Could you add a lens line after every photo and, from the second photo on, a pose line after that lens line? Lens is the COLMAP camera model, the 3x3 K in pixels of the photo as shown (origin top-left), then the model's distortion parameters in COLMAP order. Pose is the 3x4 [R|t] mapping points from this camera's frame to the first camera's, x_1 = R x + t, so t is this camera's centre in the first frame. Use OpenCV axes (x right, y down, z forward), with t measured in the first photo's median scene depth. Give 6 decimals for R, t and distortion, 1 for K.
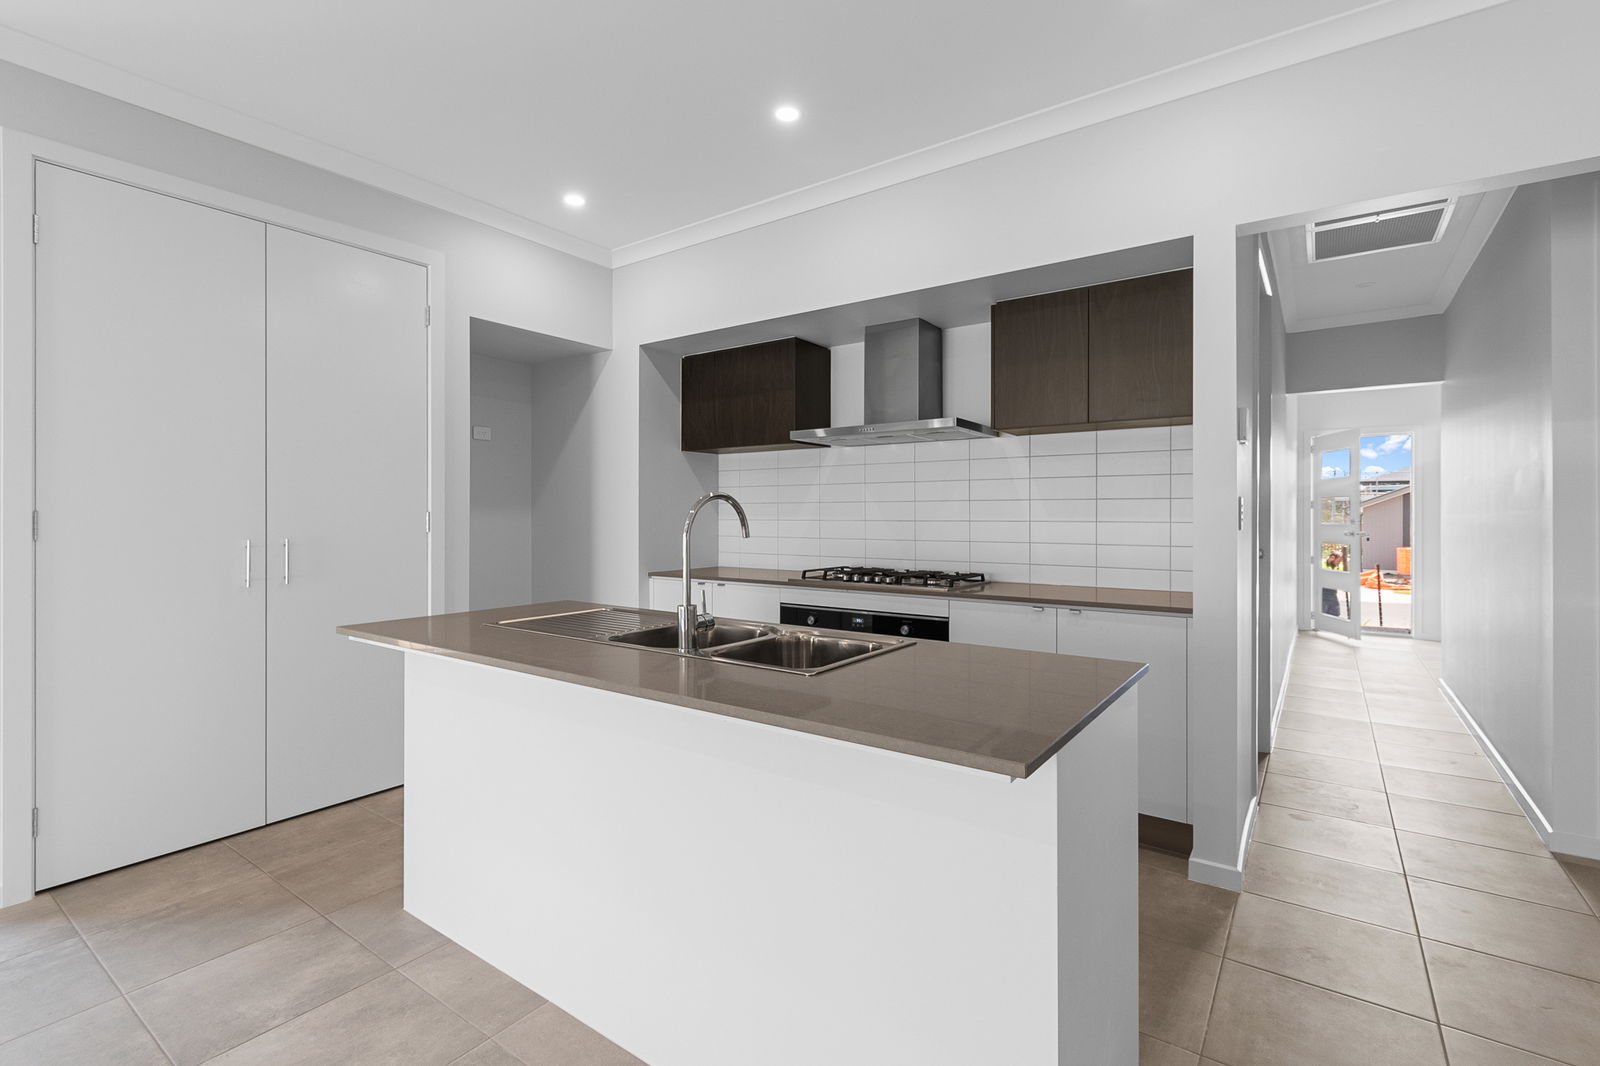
lens RADIAL K [[734.8, 0, 800.7], [0, 734.8, 516.1], [0, 0, 1]] dist [-0.000361, 0.000405]
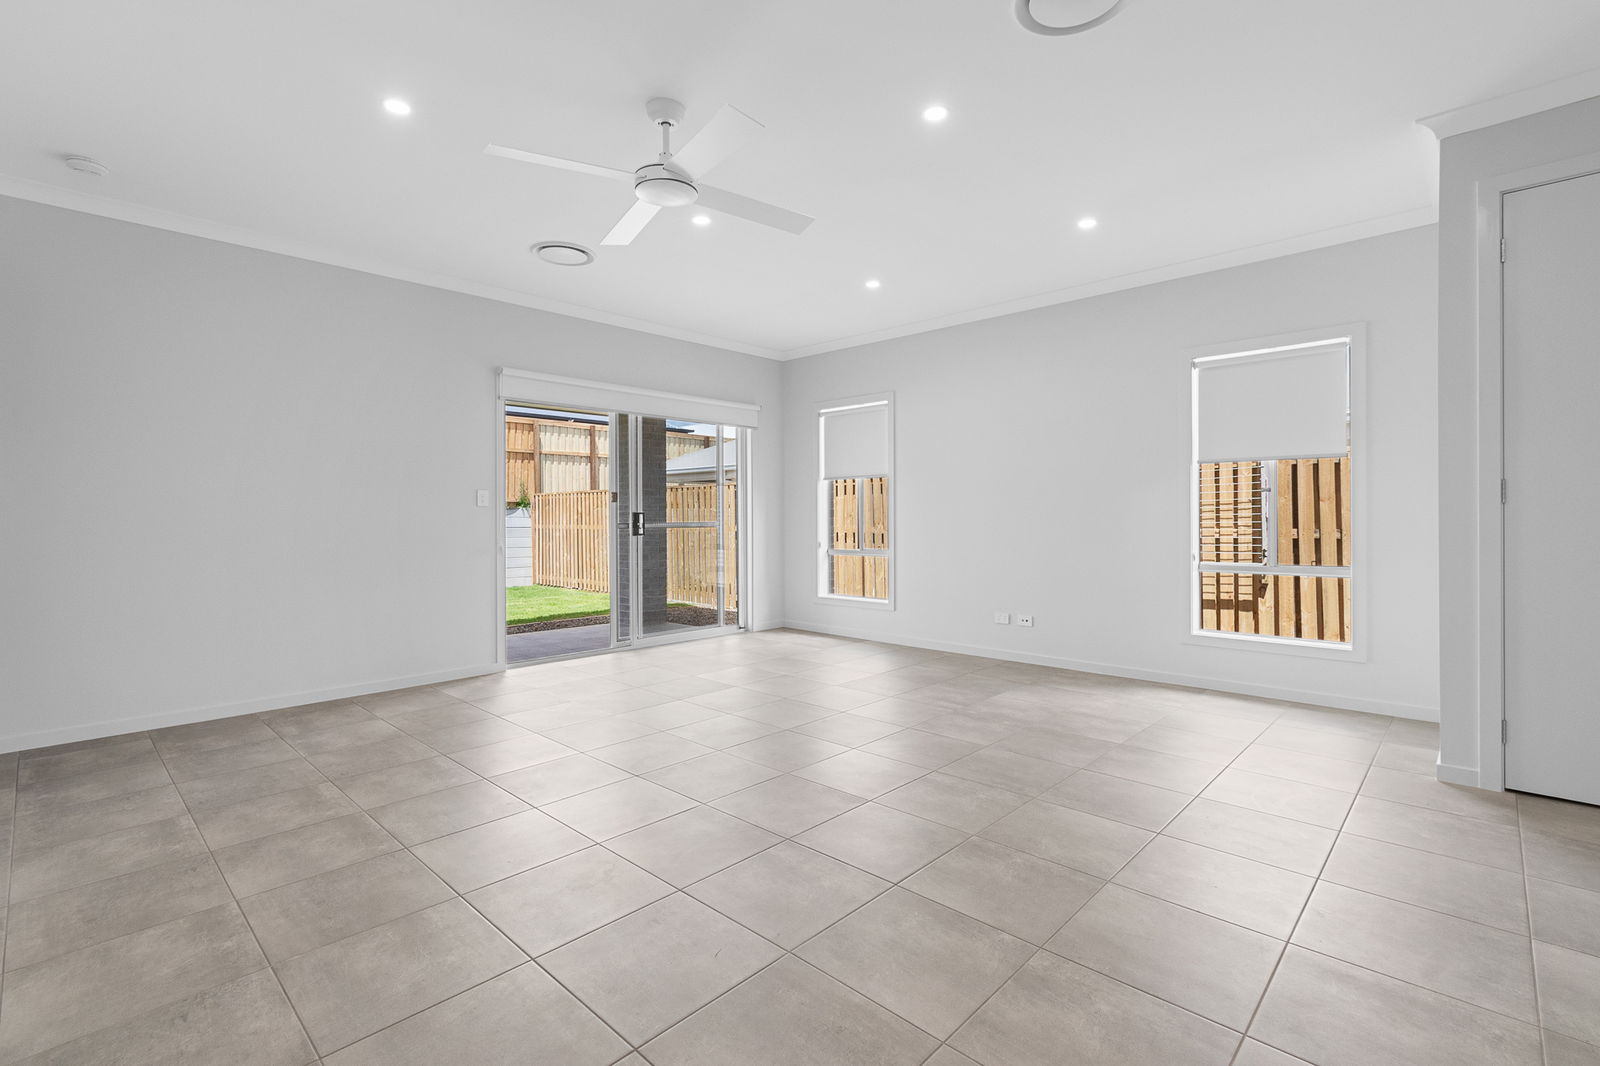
lens RADIAL K [[734.8, 0, 800.7], [0, 734.8, 516.1], [0, 0, 1]] dist [-0.000361, 0.000405]
pose [[-0.132271, -0.000625, -0.991213, 0.223654], [0.004804, 0.999988, -0.001272, 0.033763], [0.991202, -0.004930, -0.132266, -0.003604]]
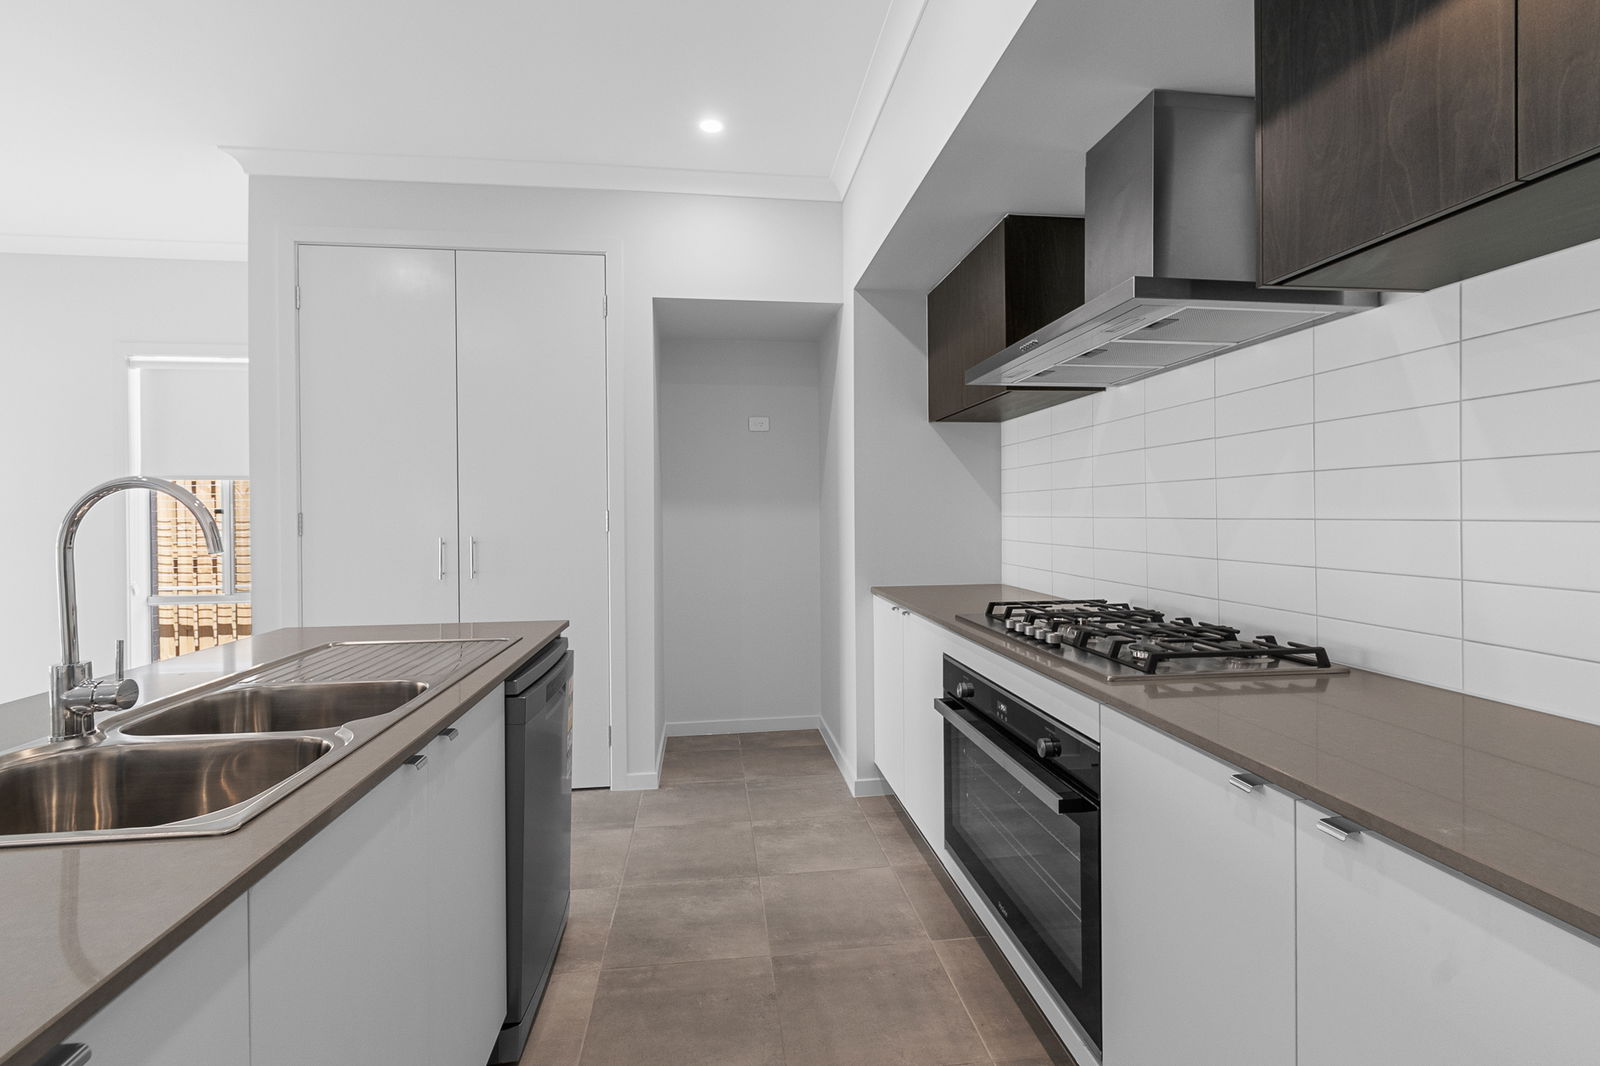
lens RADIAL K [[734.8, 0, 800.7], [0, 734.8, 516.1], [0, 0, 1]] dist [-0.000361, 0.000405]
pose [[0.680928, -0.003252, -0.732343, 0.351882], [0.007519, 0.999968, 0.002550, 0.001586], [0.732312, -0.007243, 0.680931, 0.510563]]
